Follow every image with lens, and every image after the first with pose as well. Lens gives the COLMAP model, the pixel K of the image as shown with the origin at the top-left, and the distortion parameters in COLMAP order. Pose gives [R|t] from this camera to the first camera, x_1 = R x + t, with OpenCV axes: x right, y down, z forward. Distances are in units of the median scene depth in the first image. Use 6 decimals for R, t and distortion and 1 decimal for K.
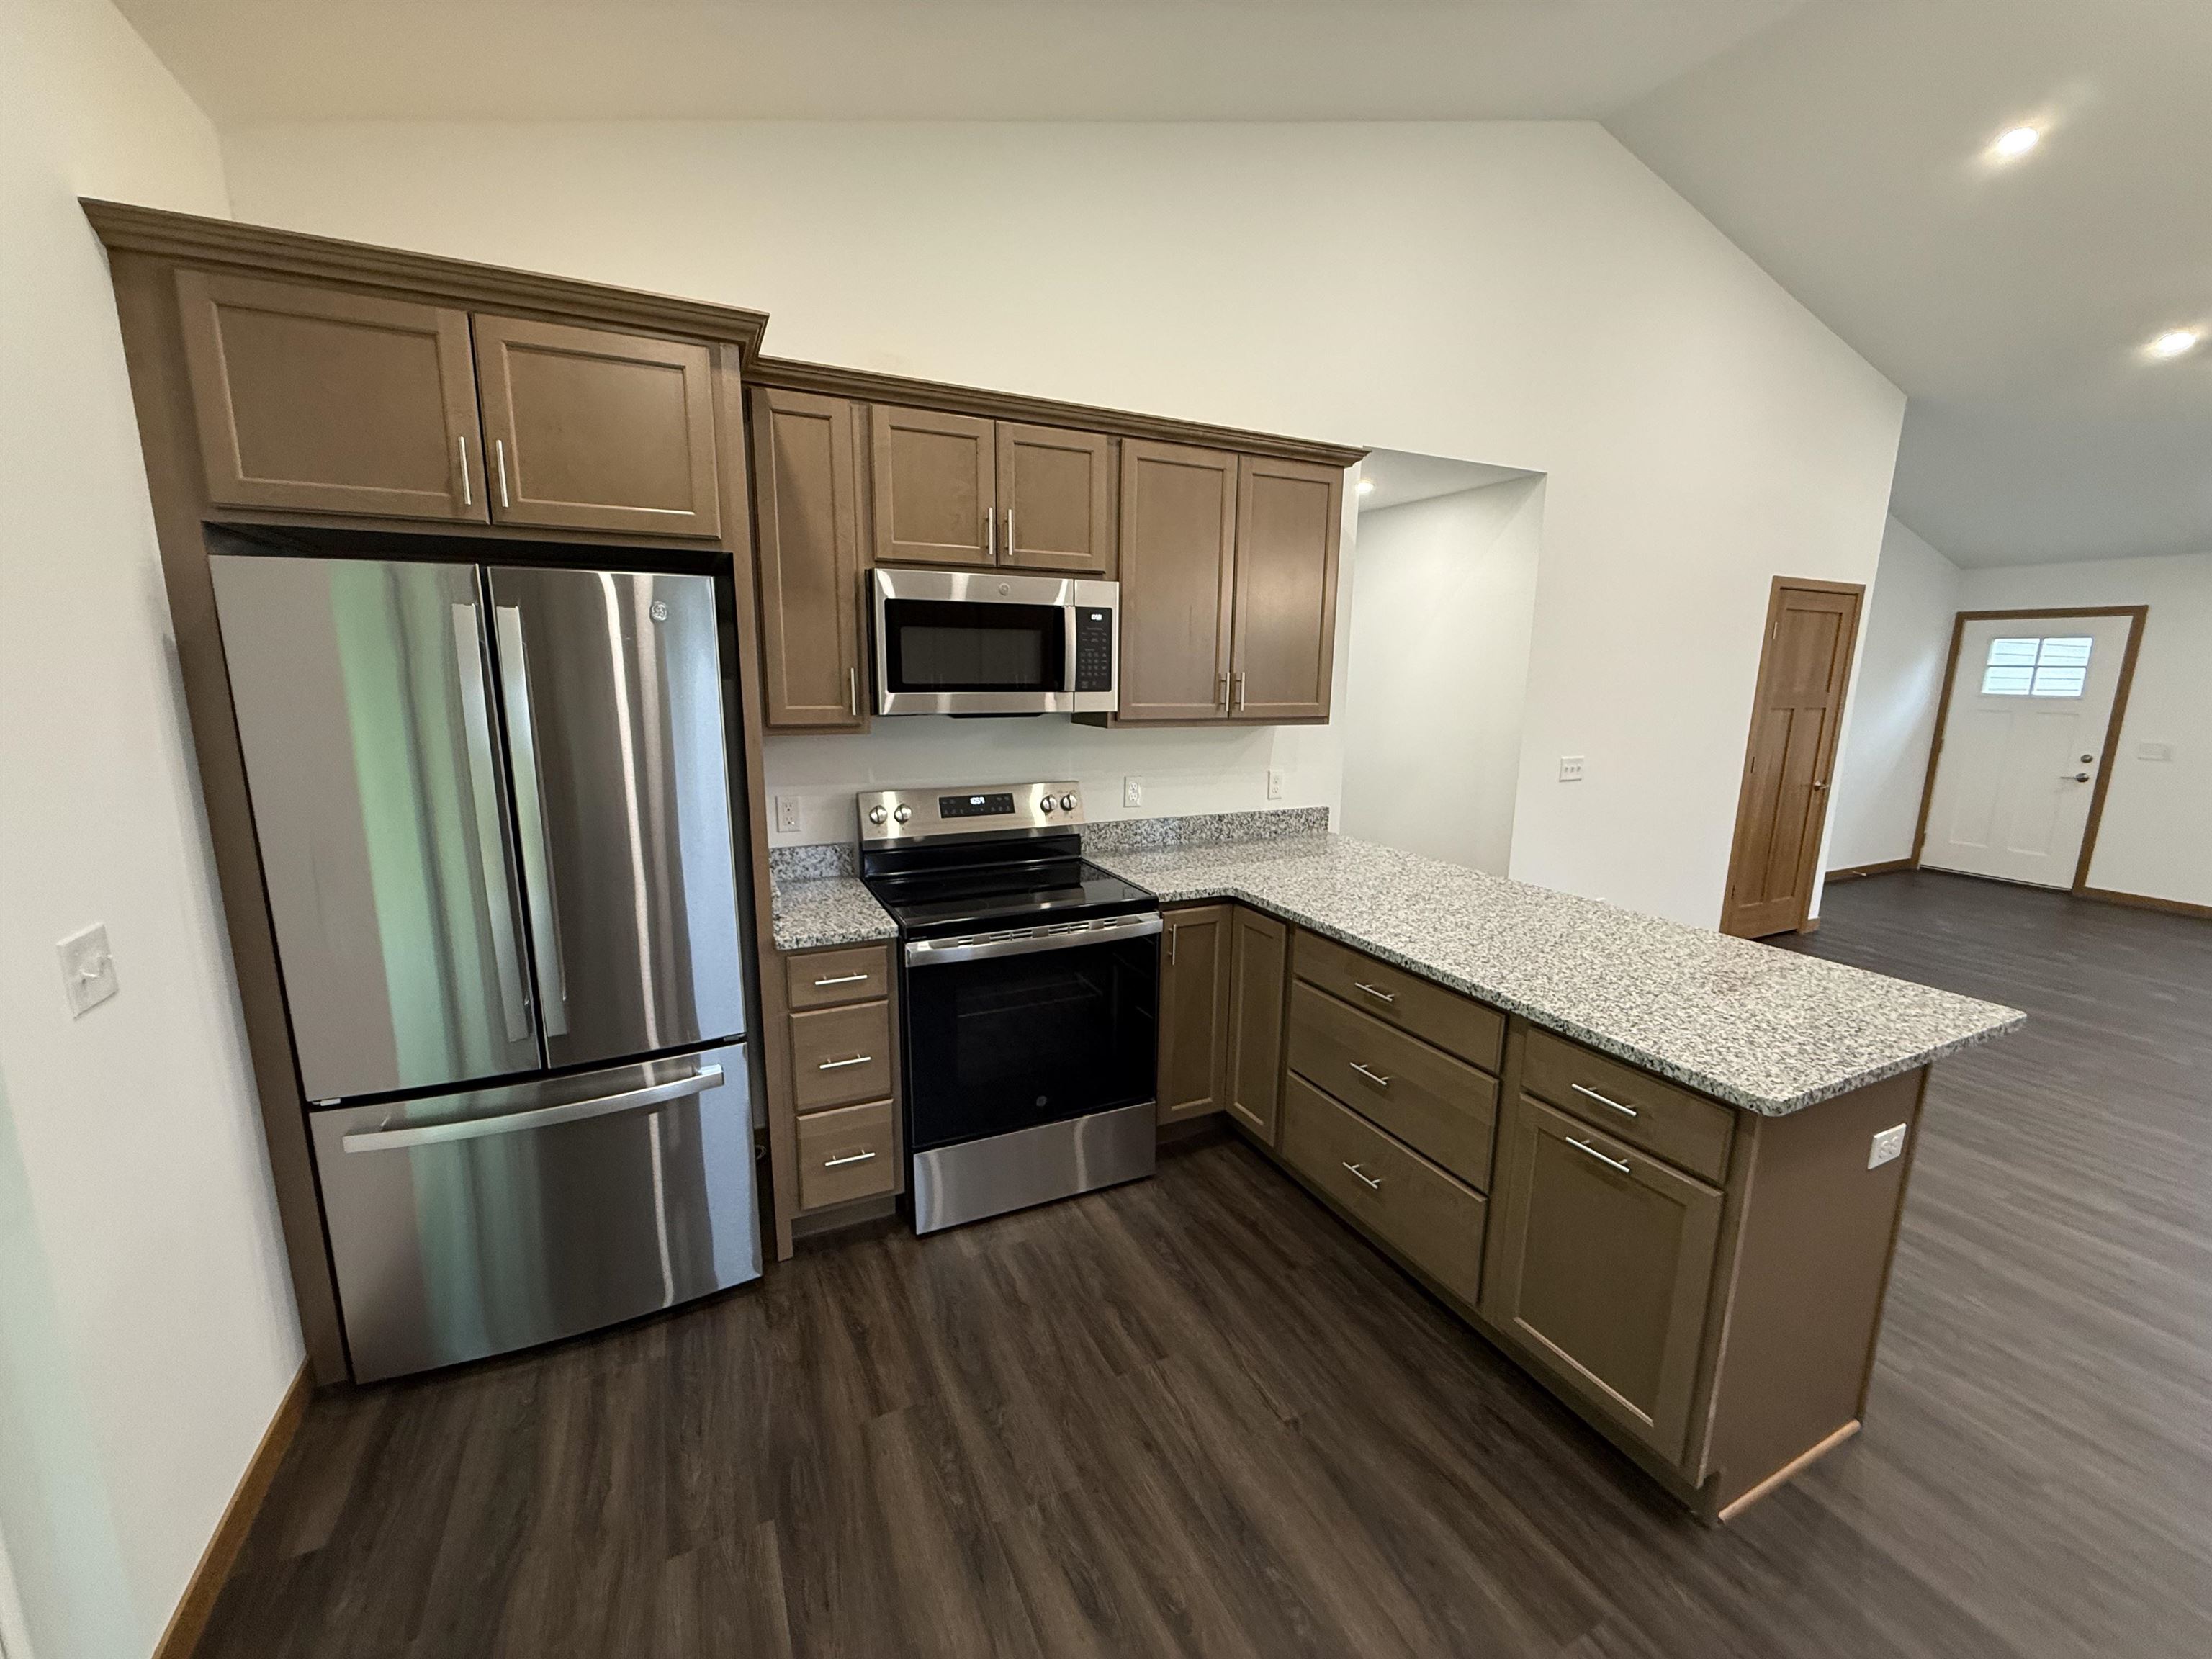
lens RADIAL K [[882.4, 0, 1099.2], [0, 882.4, 831.1], [0, 0, 1]] dist [-0.000430, 0.000213]
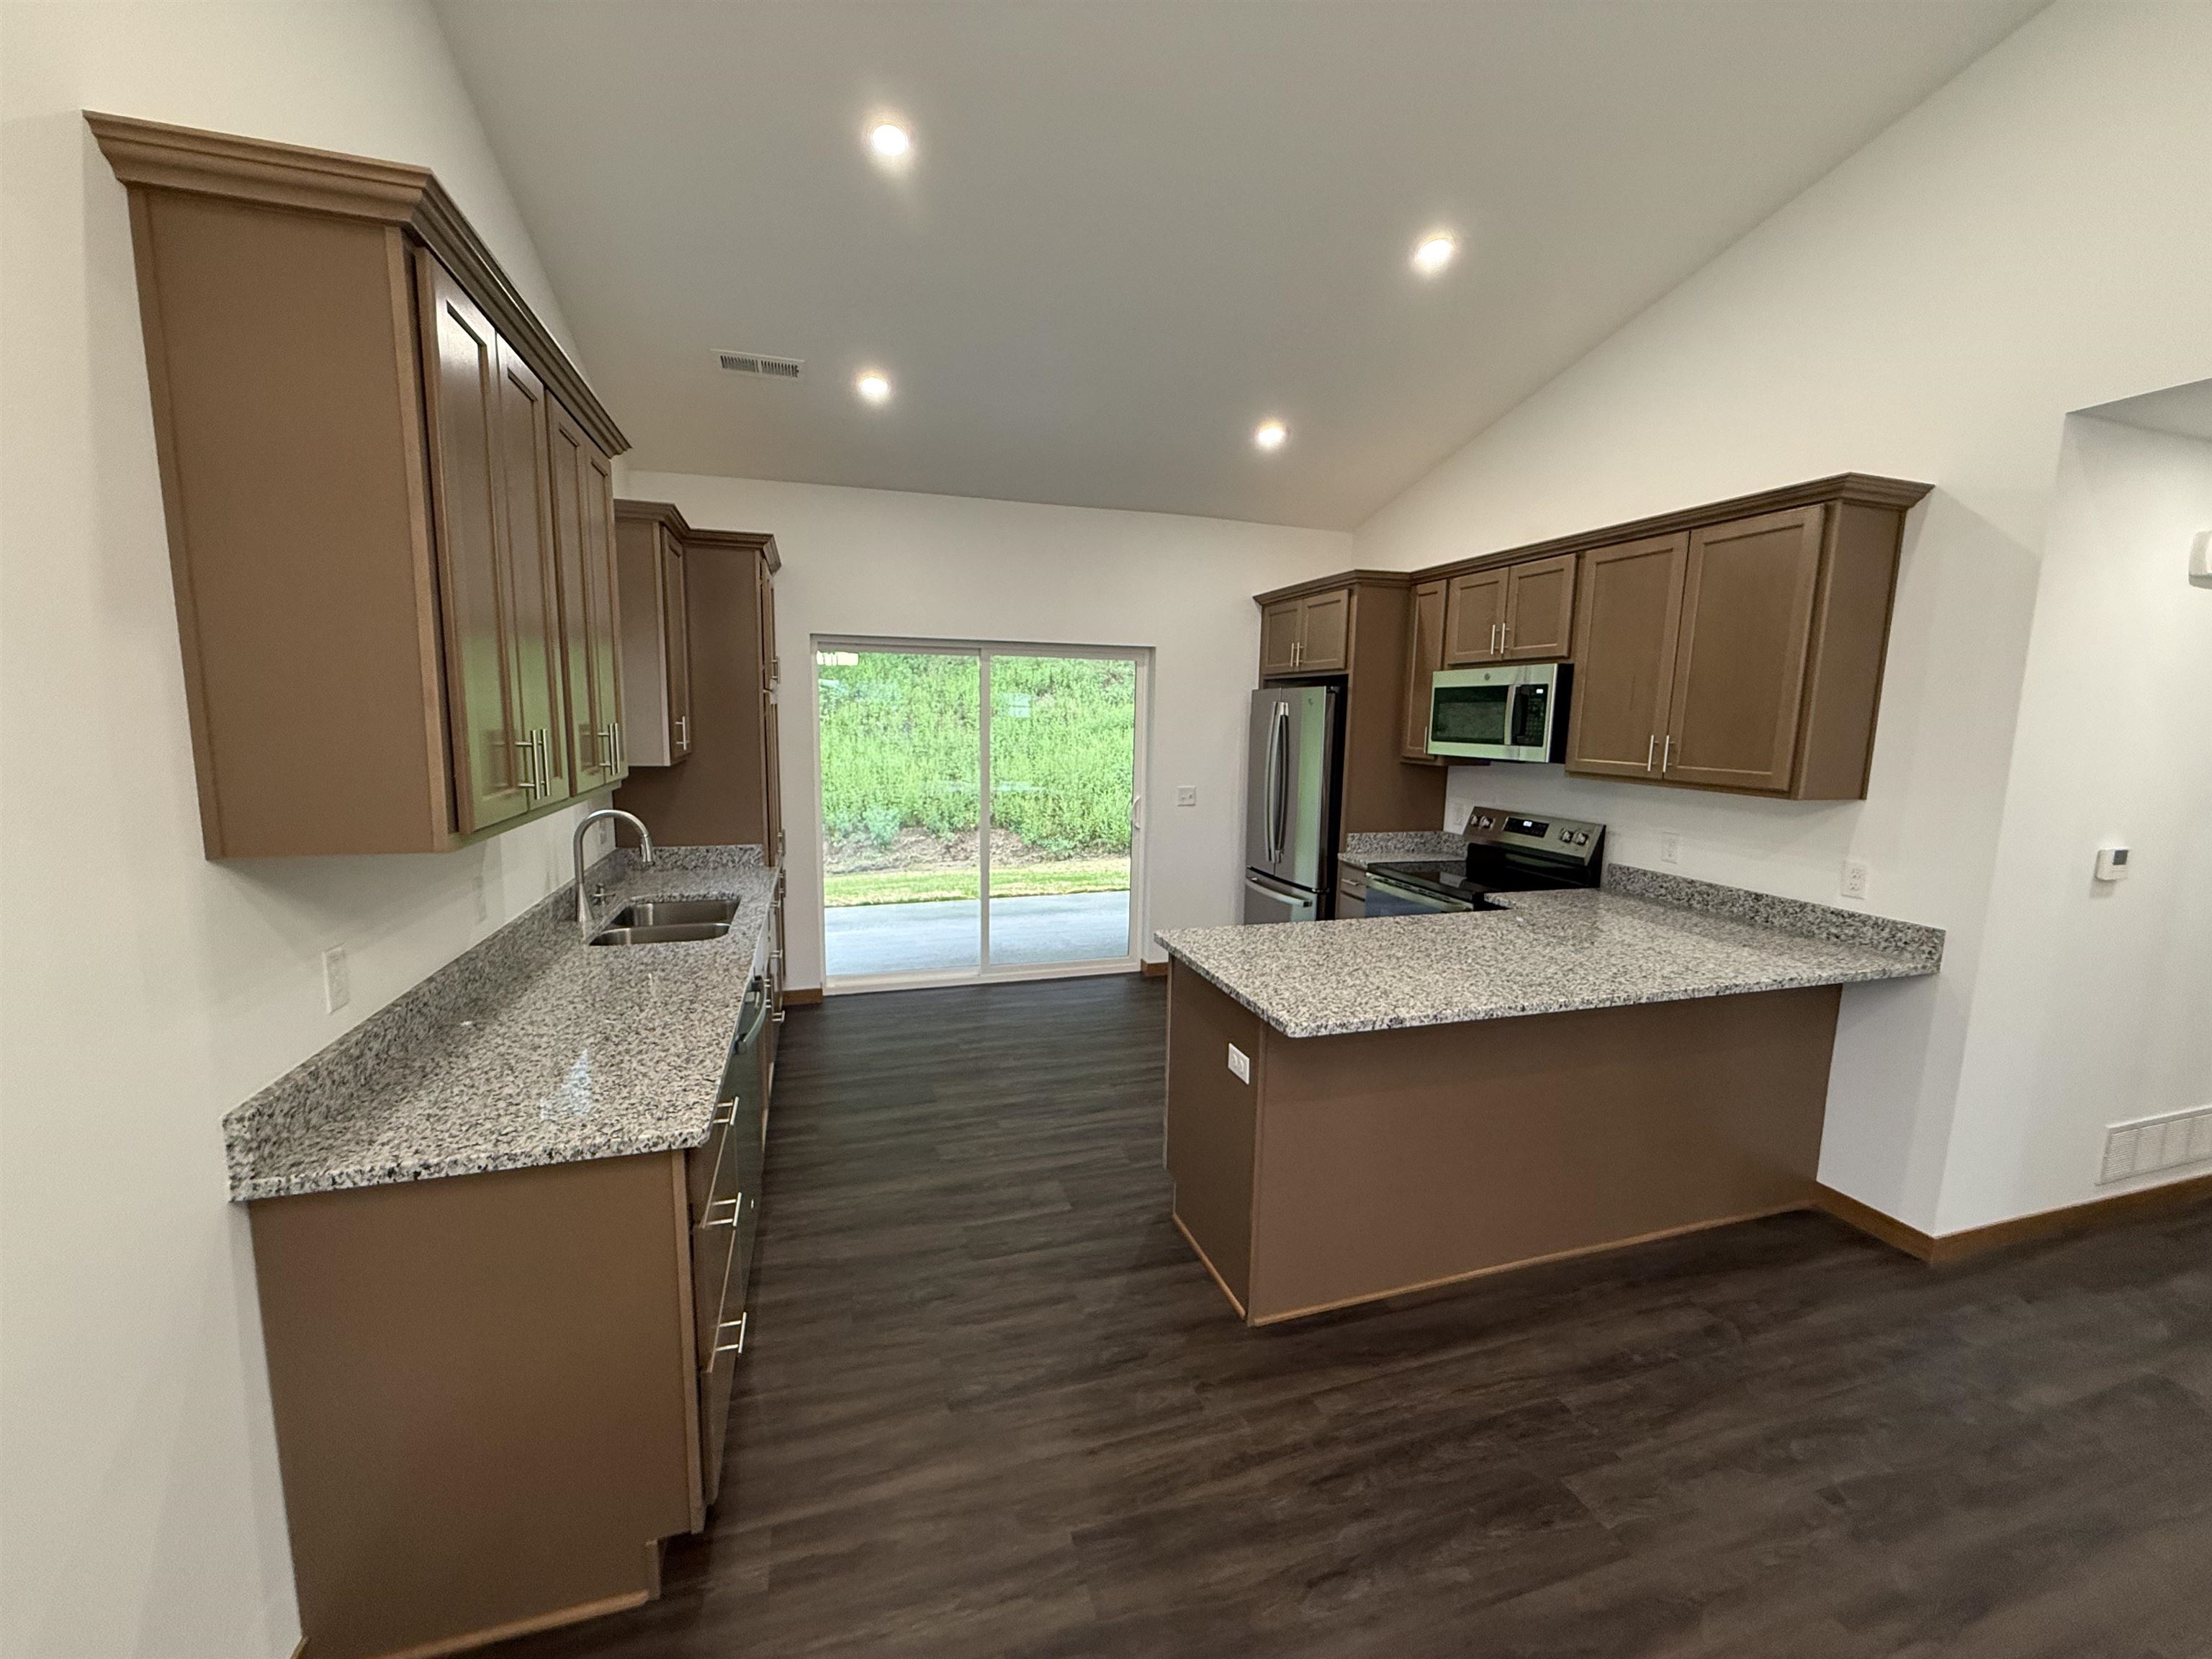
lens RADIAL K [[882.4, 0, 1099.2], [0, 882.4, 831.1], [0, 0, 1]] dist [-0.000430, 0.000213]
pose [[-0.148686, 0.117025, -0.981936, 0.881003], [-0.201574, 0.968538, 0.145951, -0.060077], [0.968122, 0.219633, -0.120419, 0.344884]]
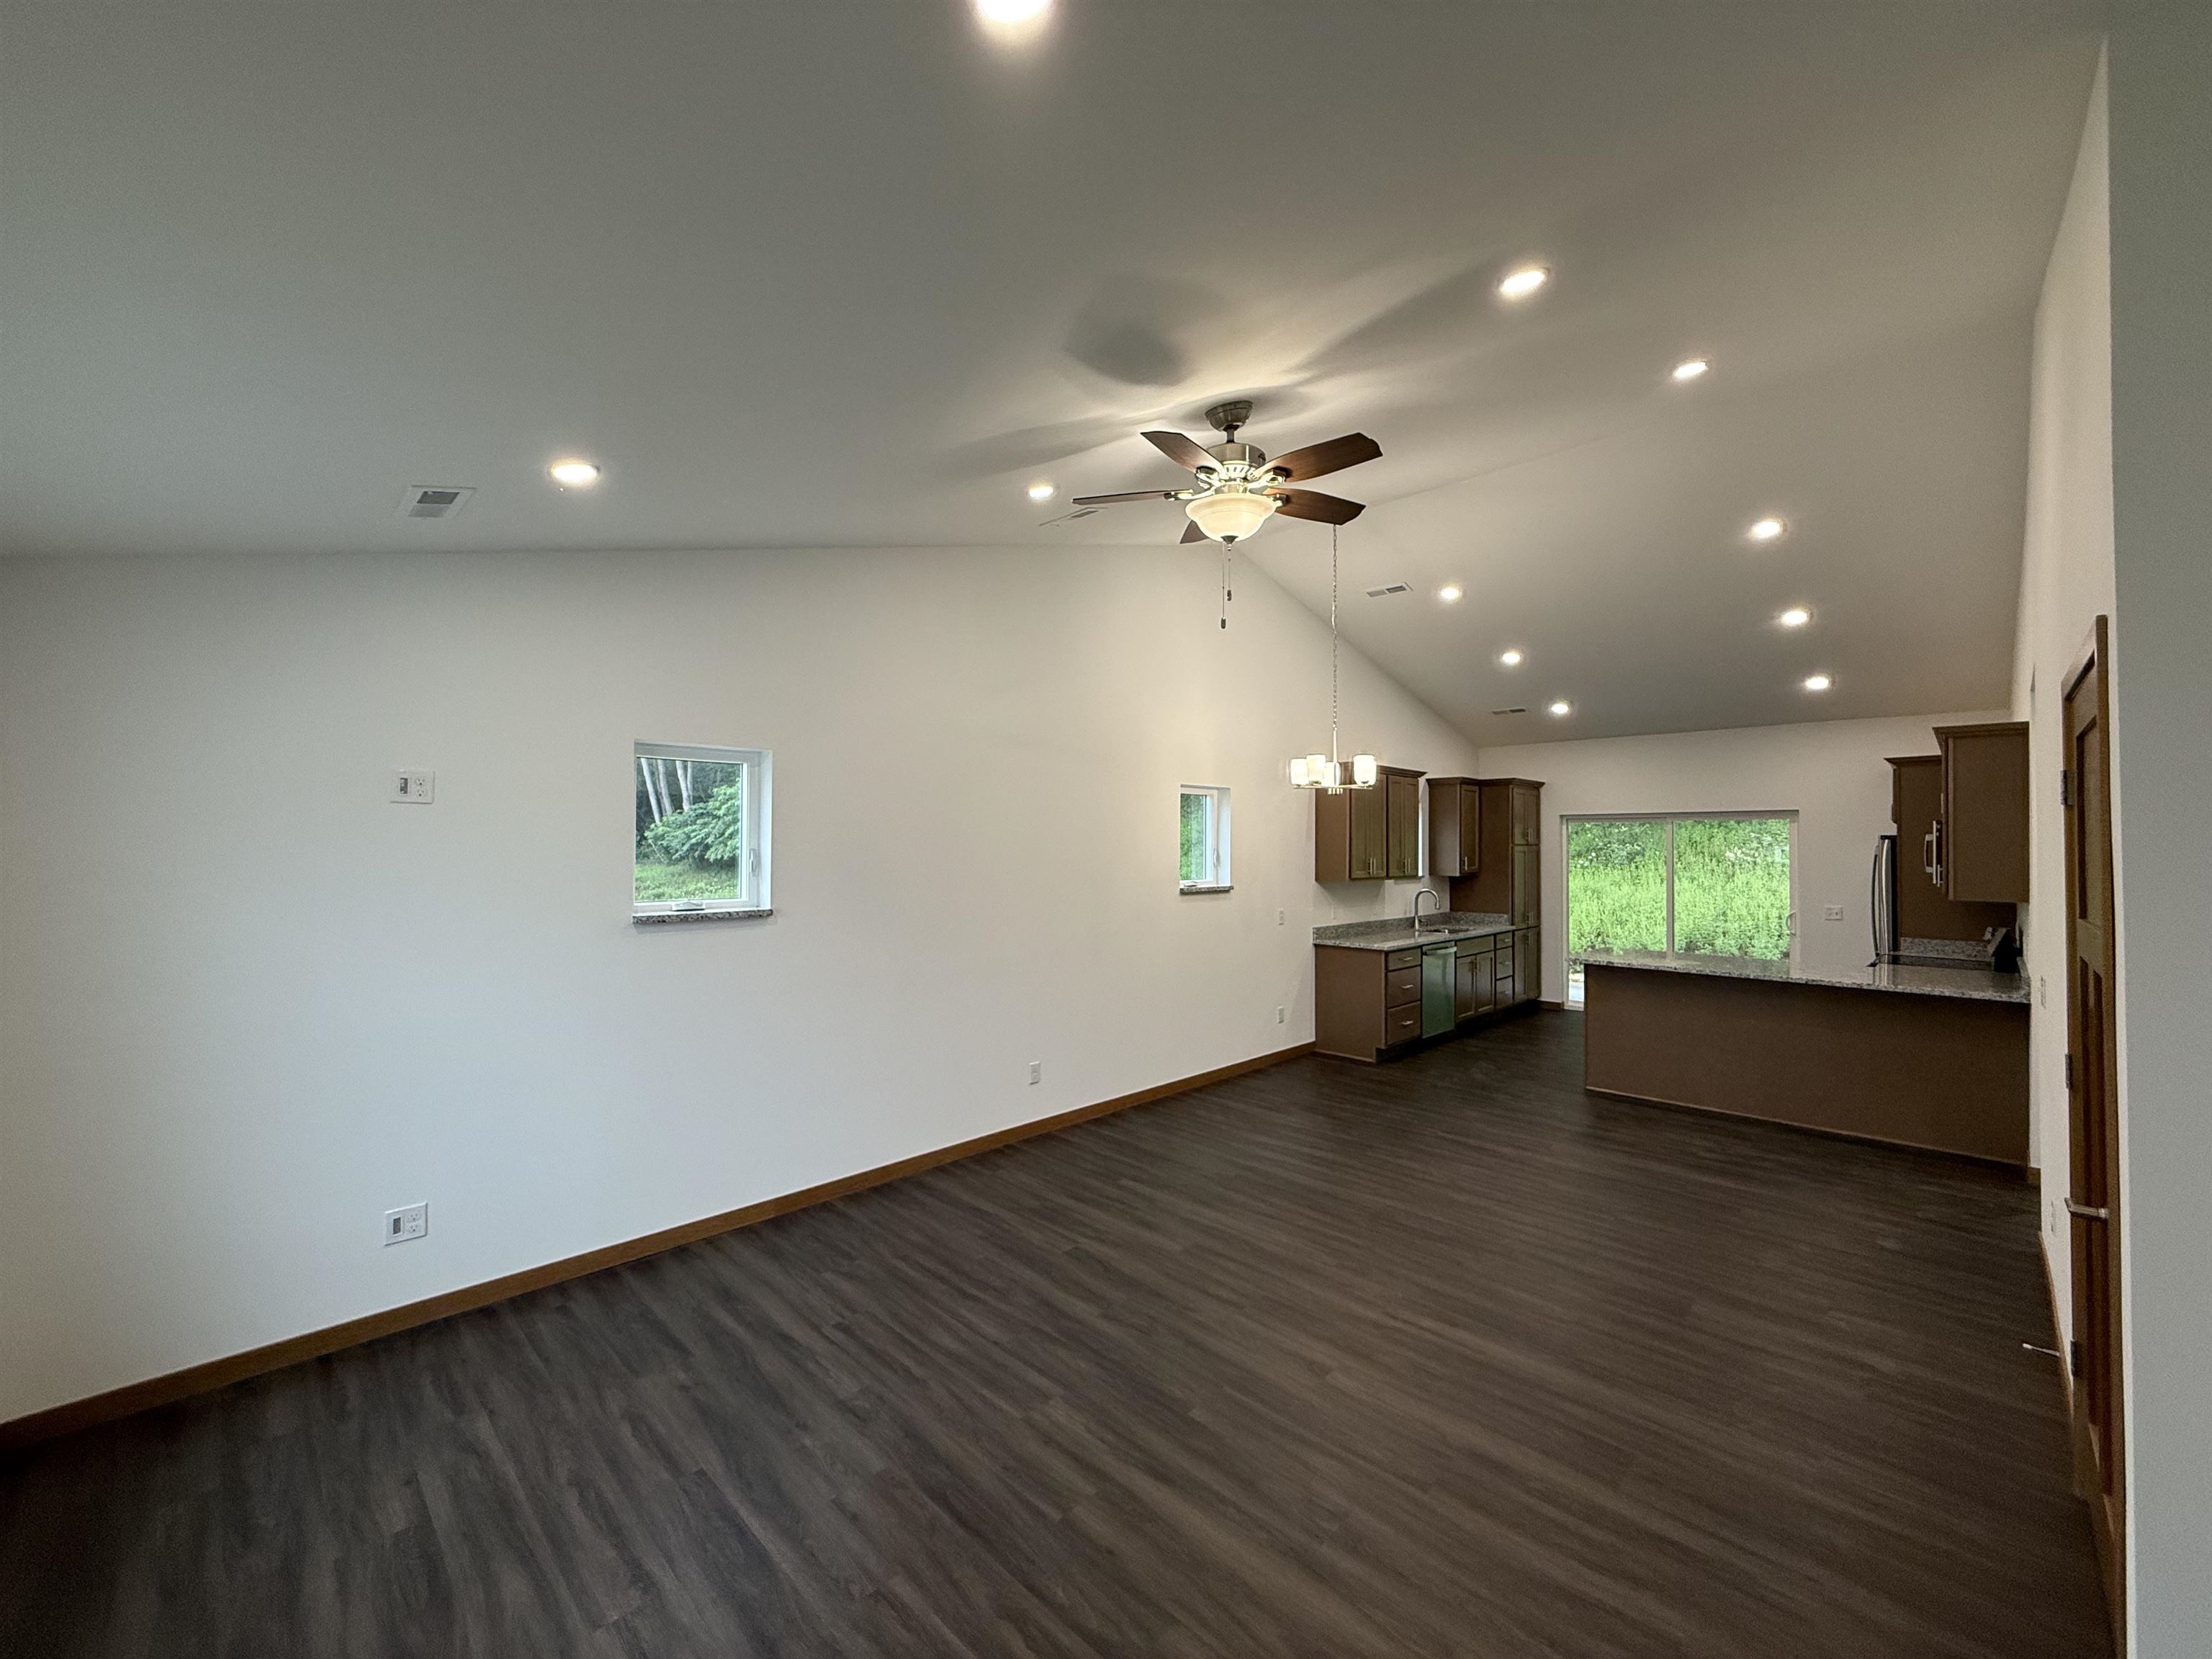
lens RADIAL K [[882.4, 0, 1099.2], [0, 882.4, 831.1], [0, 0, 1]] dist [-0.000430, 0.000213]
pose [[-0.944248, -0.022388, -0.328474, 1.566238], [-0.076951, 0.985059, 0.154069, -0.263708], [0.320117, 0.170755, -0.931862, 1.420069]]
